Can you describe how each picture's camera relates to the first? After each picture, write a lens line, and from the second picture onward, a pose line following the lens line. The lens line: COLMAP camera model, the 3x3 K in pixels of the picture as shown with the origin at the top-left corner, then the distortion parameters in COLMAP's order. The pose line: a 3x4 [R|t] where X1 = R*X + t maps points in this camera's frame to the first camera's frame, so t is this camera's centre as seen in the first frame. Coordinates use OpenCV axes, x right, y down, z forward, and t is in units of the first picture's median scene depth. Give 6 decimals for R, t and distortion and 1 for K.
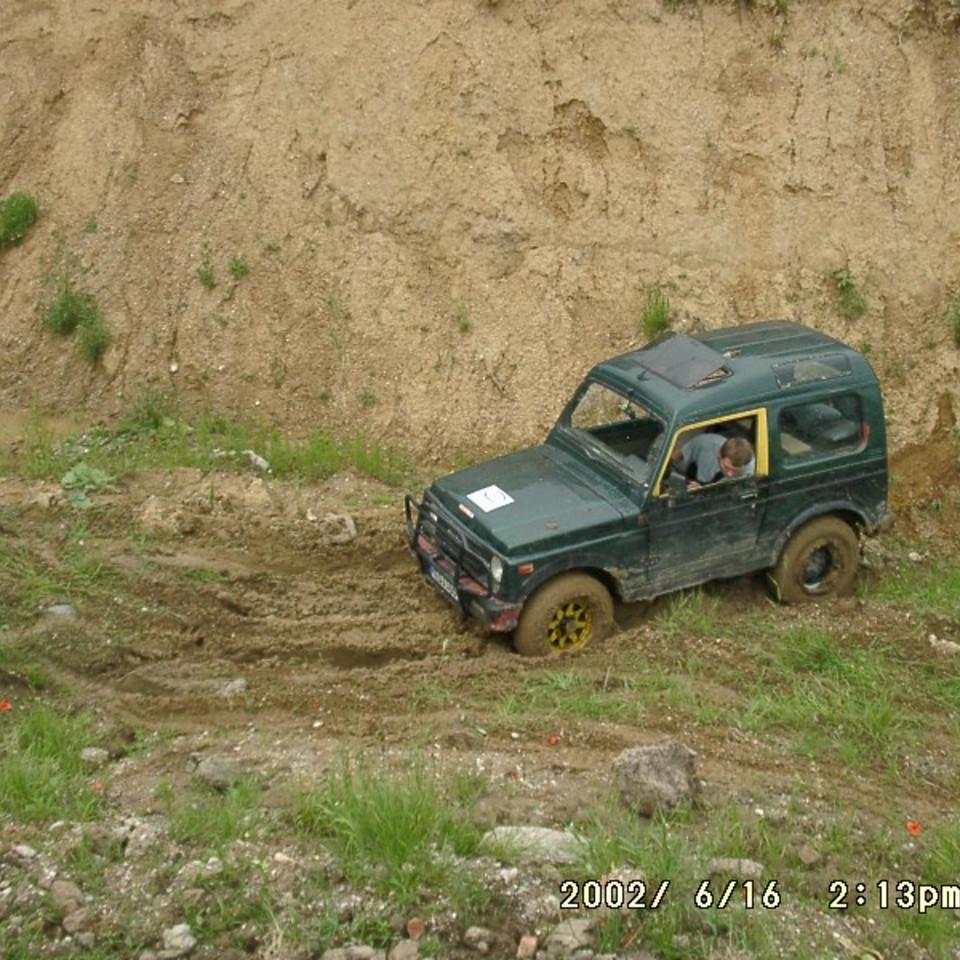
lens RADIAL K [[1567.0, 0, 497.3], [0, 1567.0, 480.0], [0, 0, 1]] dist [-0.150372, 0.144242]
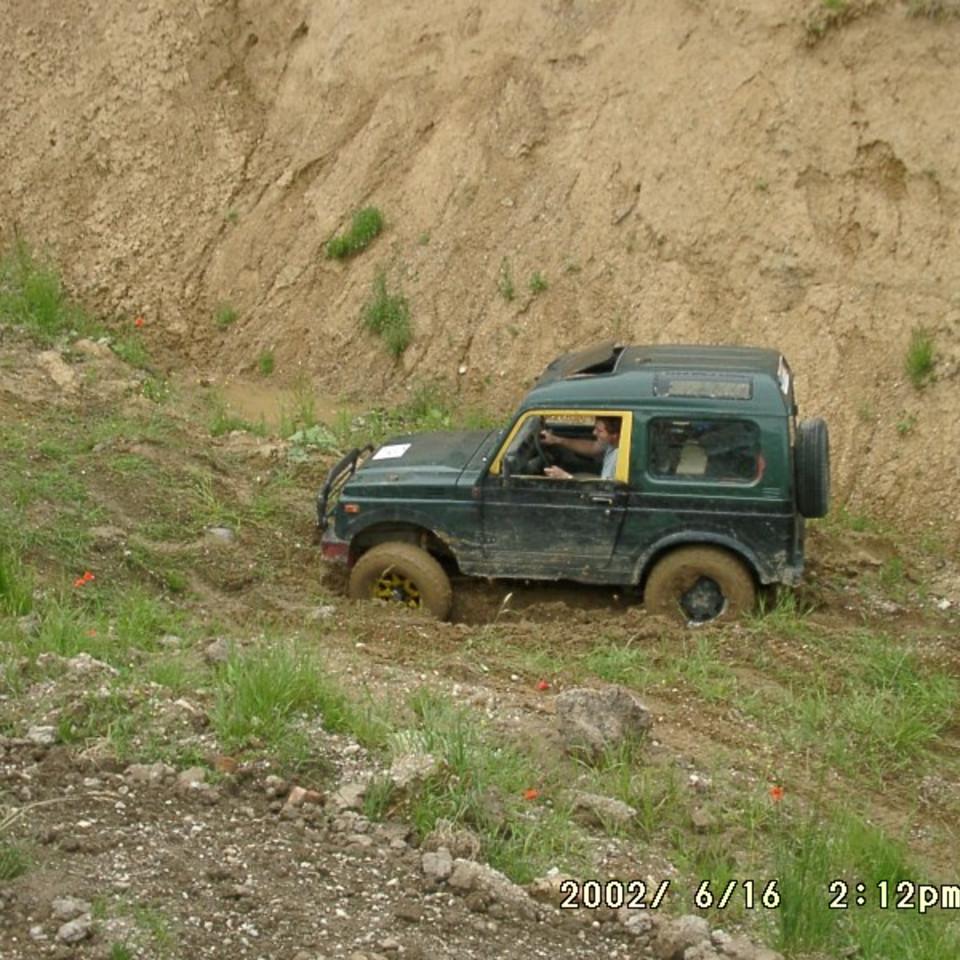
lens RADIAL K [[1567.0, 0, 497.3], [0, 1567.0, 480.0], [0, 0, 1]] dist [-0.150372, 0.144242]
pose [[0.921520, 0.109533, -0.372564, 0.216190], [-0.138557, 0.988991, -0.051953, 0.053563], [0.362772, 0.099498, 0.926551, 0.022979]]
